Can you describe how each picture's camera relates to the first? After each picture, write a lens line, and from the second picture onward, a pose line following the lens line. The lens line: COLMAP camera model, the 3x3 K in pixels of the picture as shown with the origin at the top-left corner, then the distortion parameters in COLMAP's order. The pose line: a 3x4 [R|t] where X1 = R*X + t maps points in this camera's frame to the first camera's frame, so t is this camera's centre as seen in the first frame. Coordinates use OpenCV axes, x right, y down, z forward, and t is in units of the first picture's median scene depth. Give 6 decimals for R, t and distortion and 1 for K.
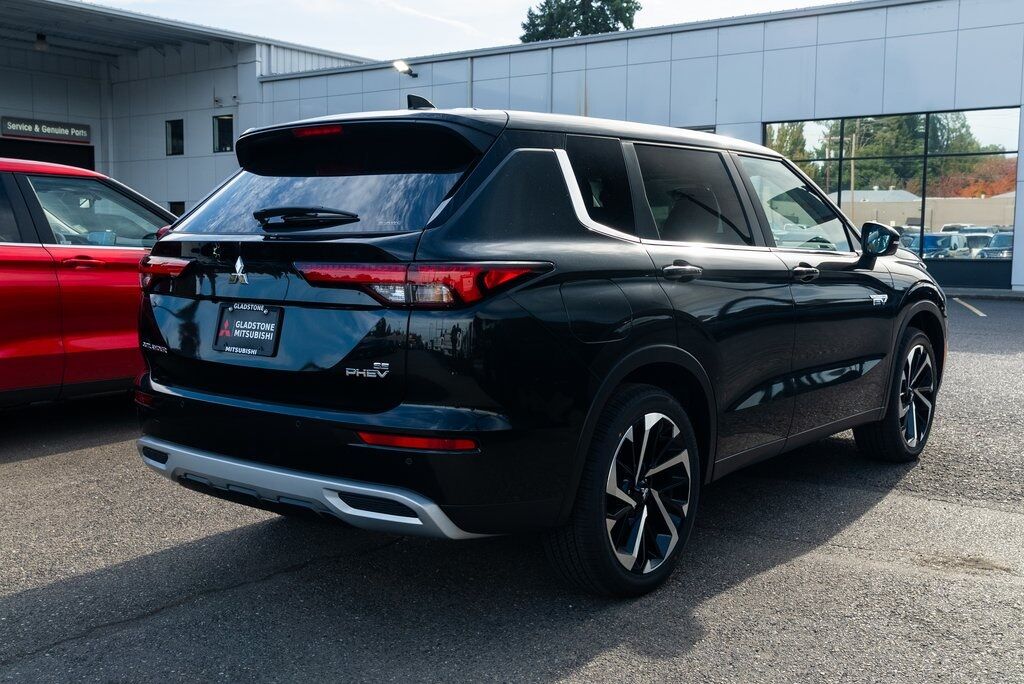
lens RADIAL K [[1095.0, 0, 506.8], [0, 1095.0, 344.9], [0, 0, 1]] dist [-0.008826, 0.000000]
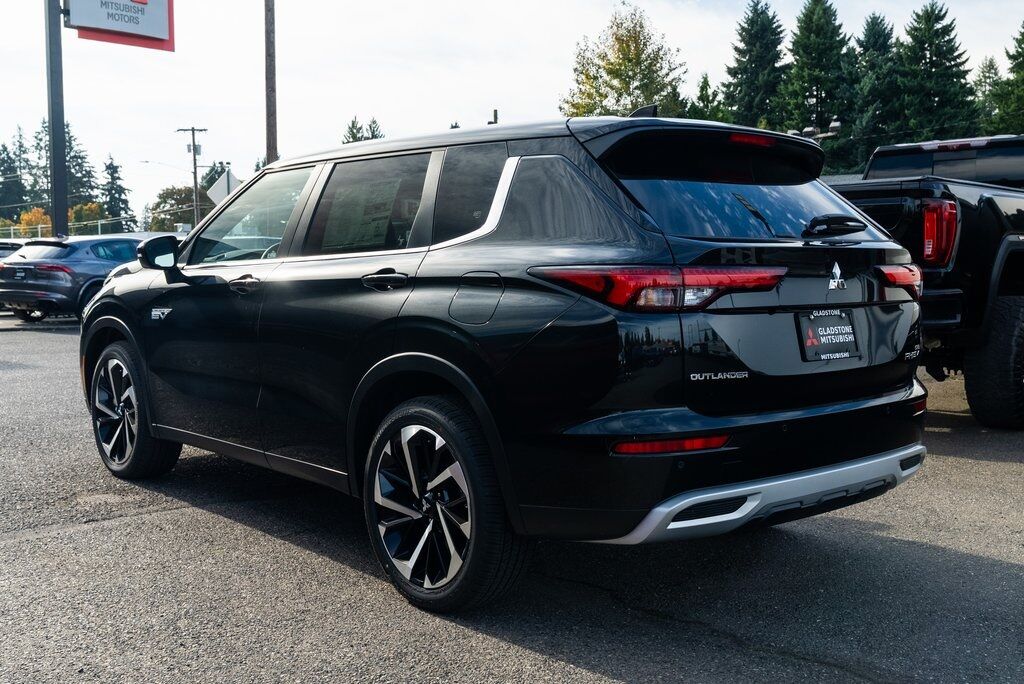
lens RADIAL K [[1095.0, 0, 507.5], [0, 1095.0, 340.6], [0, 0, 1]] dist [-0.008826, 0.000000]
pose [[0.172984, -0.073871, 0.982150, -1.291019], [0.102464, 0.993122, 0.056650, -0.097402], [-0.979580, 0.090835, 0.179363, 1.122219]]
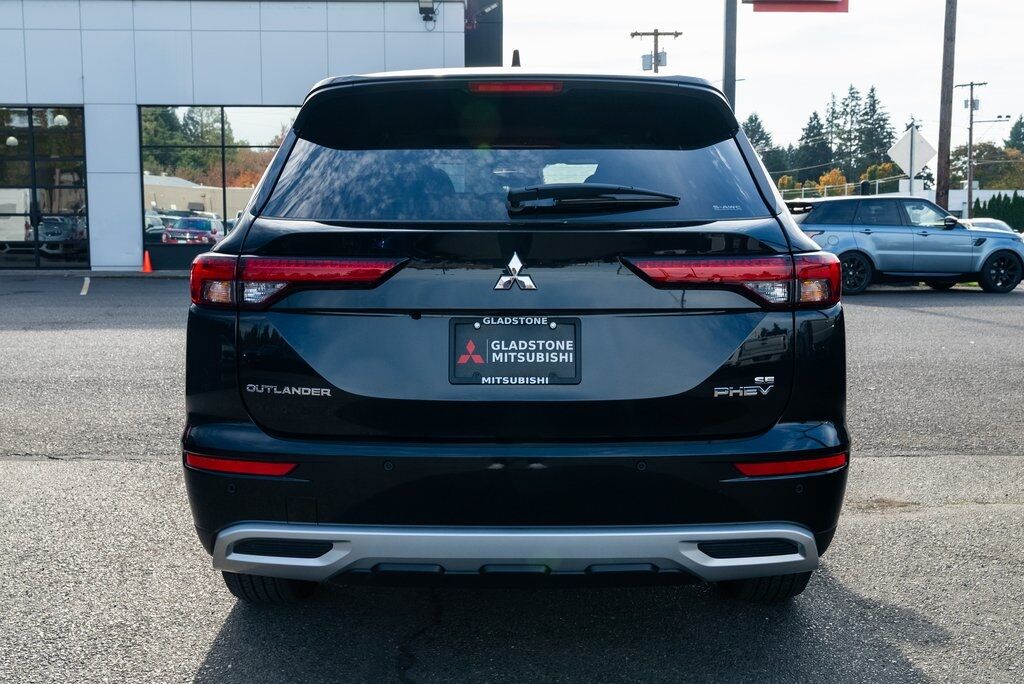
lens RADIAL K [[1030.2, 0, 510.1], [0, 1030.2, 339.5], [0, 0, 1]] dist [0.042981, 0.000000]
pose [[0.776769, -0.075048, 0.625298, -0.682267], [0.066124, 0.997105, 0.037529, -0.048874], [-0.626304, 0.012196, 0.779483, 0.465386]]
